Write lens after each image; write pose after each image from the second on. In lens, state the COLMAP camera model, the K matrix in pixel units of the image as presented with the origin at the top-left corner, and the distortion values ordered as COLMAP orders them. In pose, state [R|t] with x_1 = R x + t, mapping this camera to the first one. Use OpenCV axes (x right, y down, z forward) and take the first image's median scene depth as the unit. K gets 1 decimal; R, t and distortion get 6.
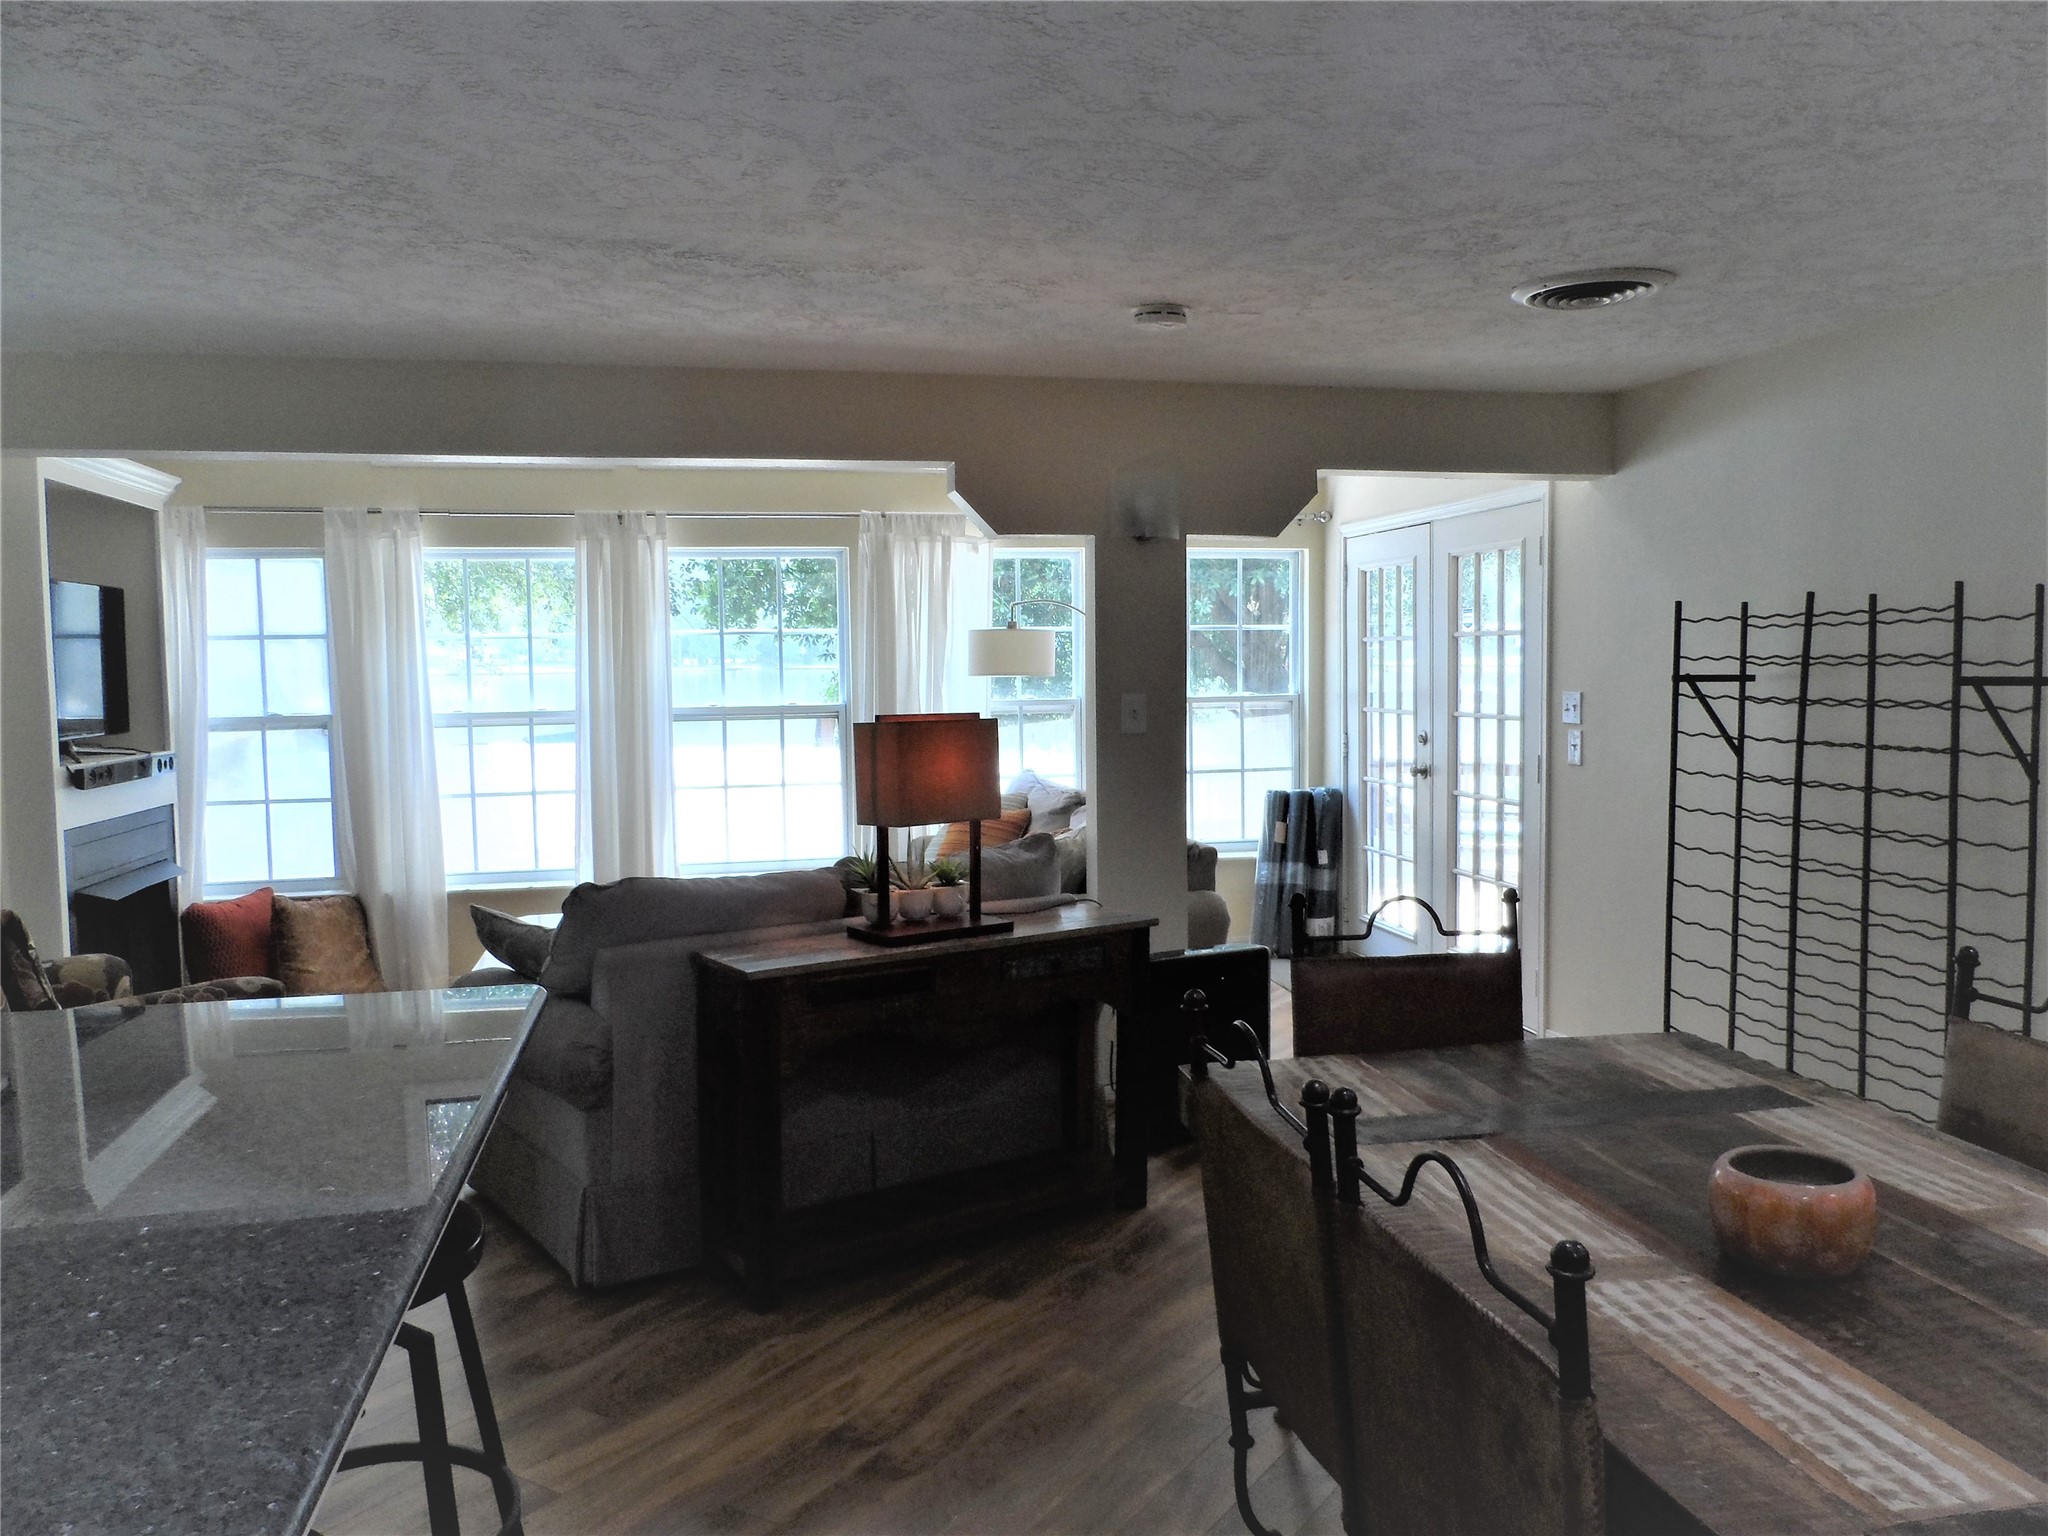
lens RADIAL K [[1574.4, 0, 1024.0], [0, 1574.4, 768.0], [0, 0, 1]] dist [-0.003928, 0.001221]
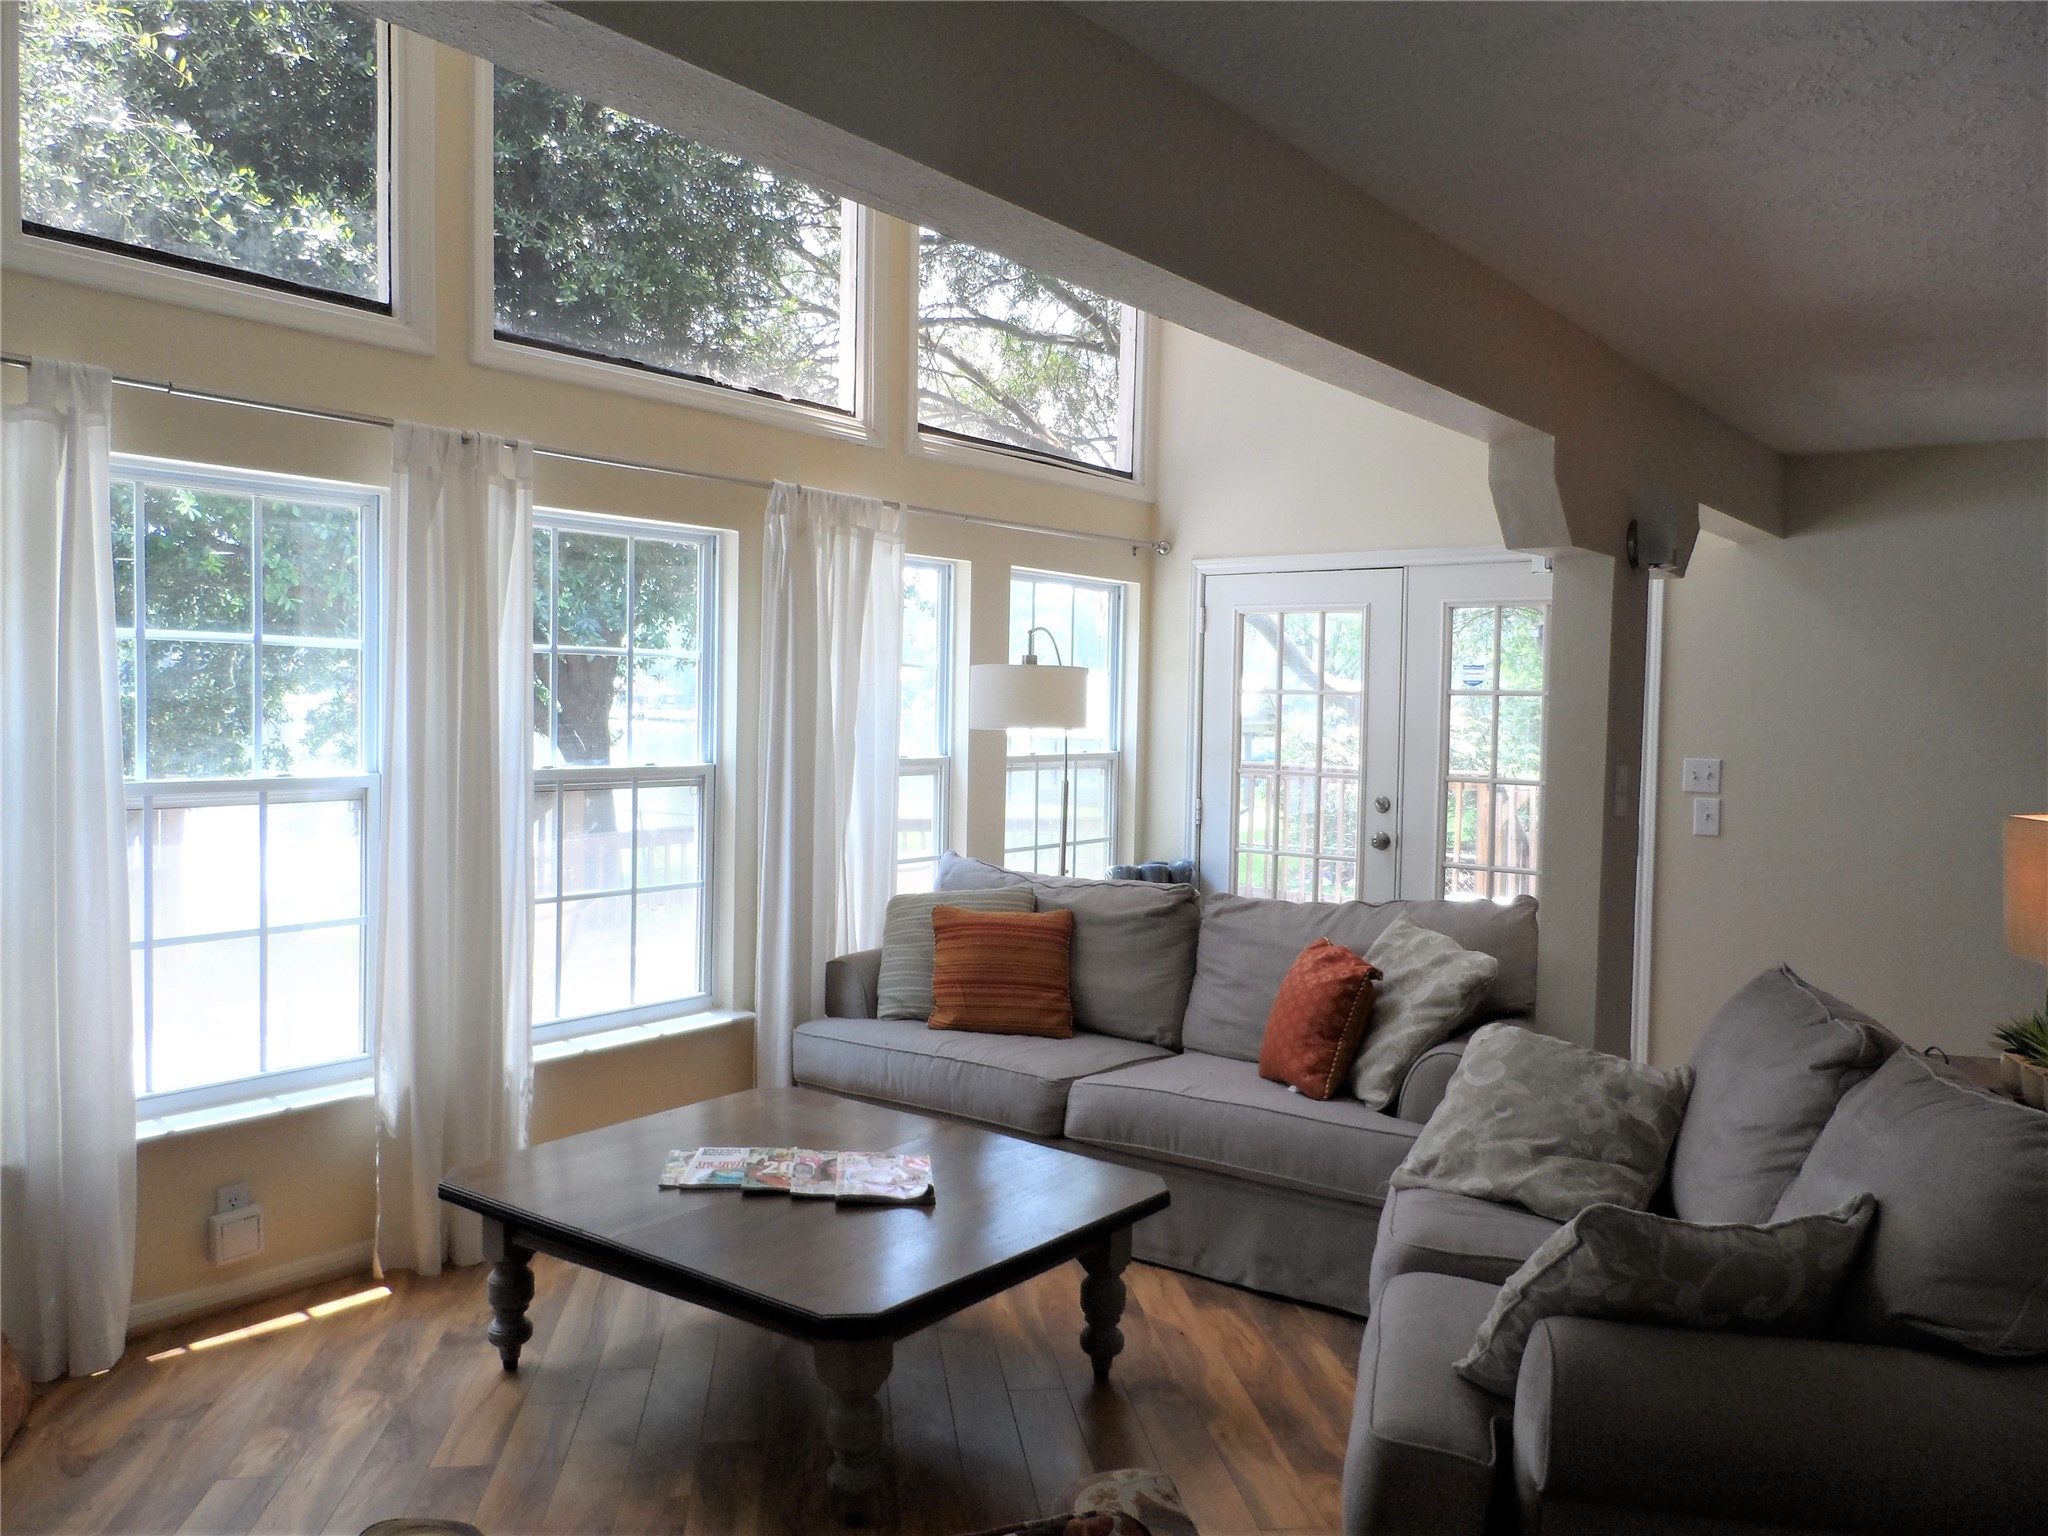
lens RADIAL K [[1574.4, 0, 1024.0], [0, 1574.4, 768.0], [0, 0, 1]] dist [-0.003928, 0.001221]
pose [[0.755429, -0.000286, 0.655230, -0.481432], [0.016783, 0.999680, -0.018913, -0.025751], [-0.655016, 0.025285, 0.755192, 0.435501]]
